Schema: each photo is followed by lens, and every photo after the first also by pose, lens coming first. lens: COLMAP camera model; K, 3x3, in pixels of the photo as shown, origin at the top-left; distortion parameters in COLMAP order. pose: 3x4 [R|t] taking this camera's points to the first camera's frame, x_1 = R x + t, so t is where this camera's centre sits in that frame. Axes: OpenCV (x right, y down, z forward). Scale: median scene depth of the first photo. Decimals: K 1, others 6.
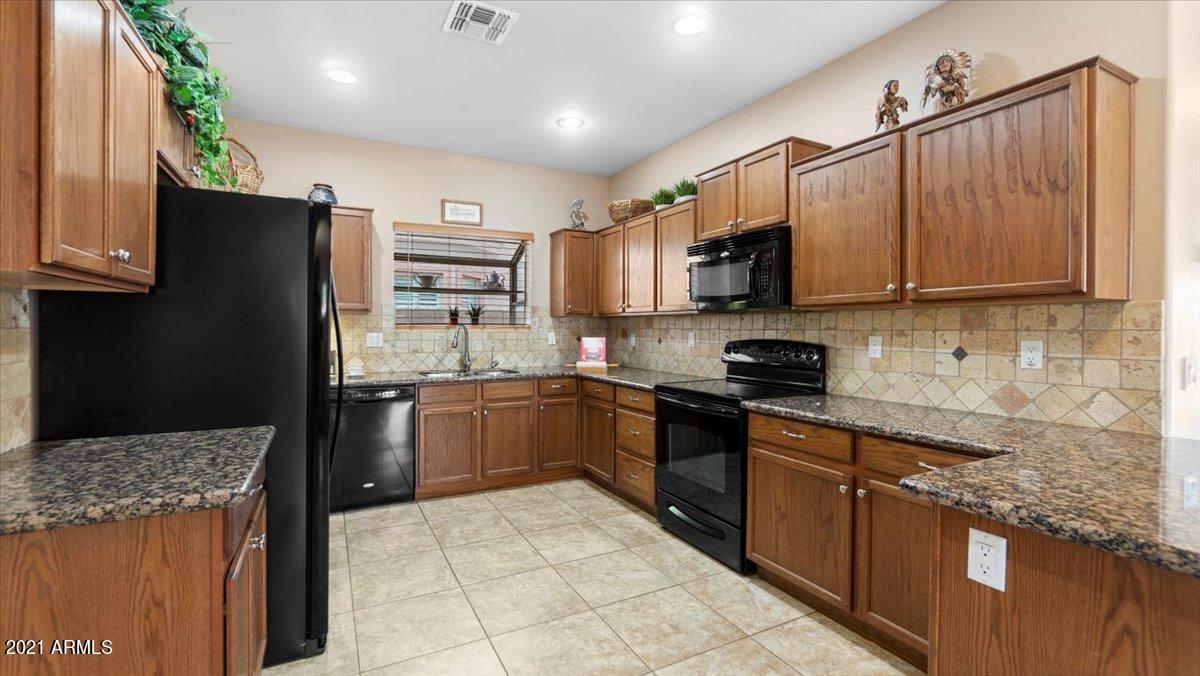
lens RADIAL K [[518.3, 0, 593.1], [0, 518.3, 330.8], [0, 0, 1]] dist [0.003298, 0.000623]
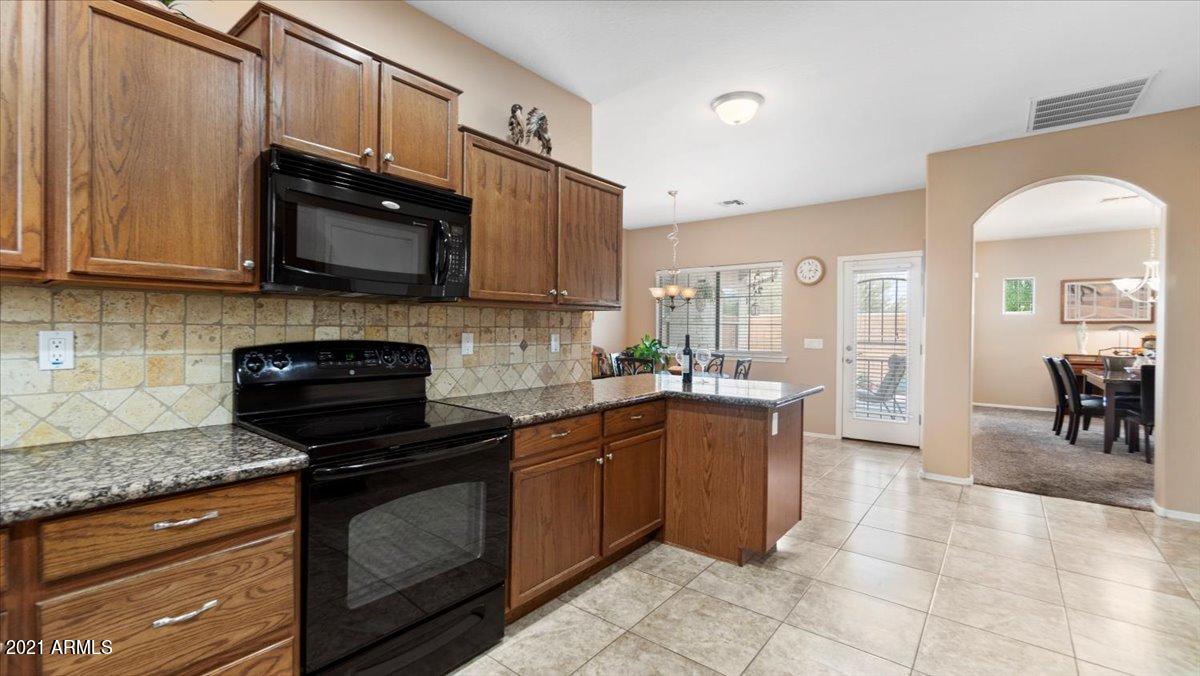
lens RADIAL K [[518.3, 0, 596.0], [0, 518.3, 330.5], [0, 0, 1]] dist [0.003298, 0.000623]
pose [[-0.406647, -0.014779, 0.913466, -0.461089], [-0.011092, 0.999875, 0.011239, -0.008125], [-0.913518, -0.005562, -0.406760, 1.142888]]
